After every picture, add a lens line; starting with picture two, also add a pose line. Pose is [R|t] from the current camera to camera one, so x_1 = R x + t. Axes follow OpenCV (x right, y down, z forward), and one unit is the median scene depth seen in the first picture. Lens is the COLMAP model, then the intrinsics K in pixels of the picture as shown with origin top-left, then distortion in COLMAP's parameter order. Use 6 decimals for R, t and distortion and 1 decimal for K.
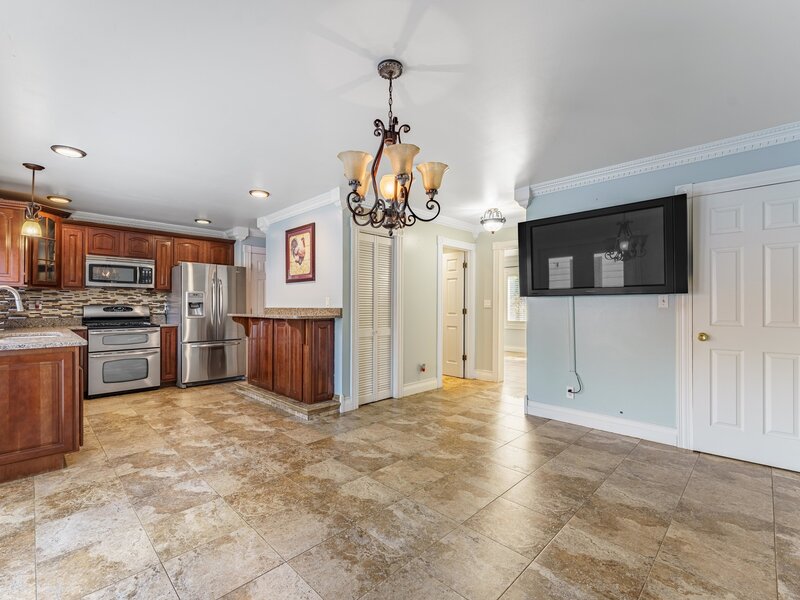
lens RADIAL K [[367.1, 0, 400.8], [0, 367.1, 304.4], [0, 0, 1]] dist [-0.000177, -0.000472]
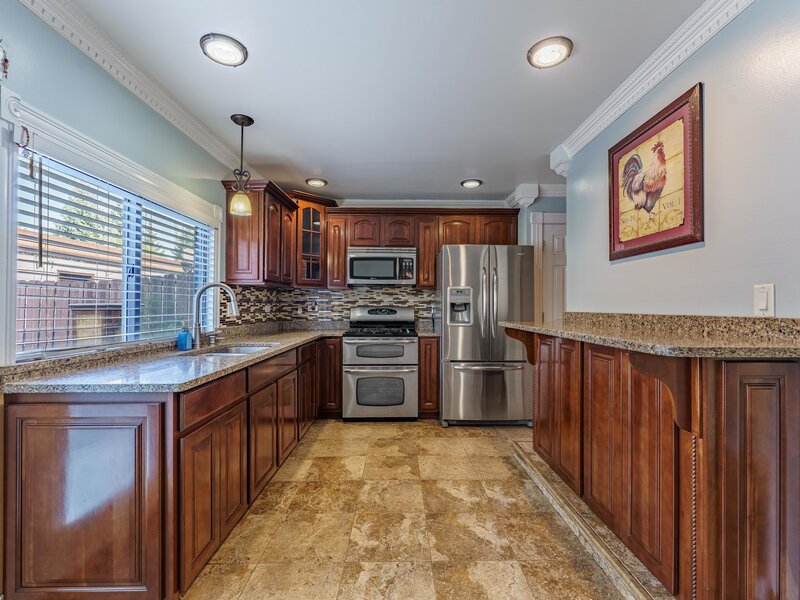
lens RADIAL K [[367.1, 0, 403.1], [0, 367.1, 304.7], [0, 0, 1]] dist [-0.000177, -0.000472]
pose [[0.712703, -0.002094, -0.701463, -0.176452], [0.001630, 0.999998, -0.001328, -0.001364], [0.701464, -0.000197, 0.712705, 0.491563]]
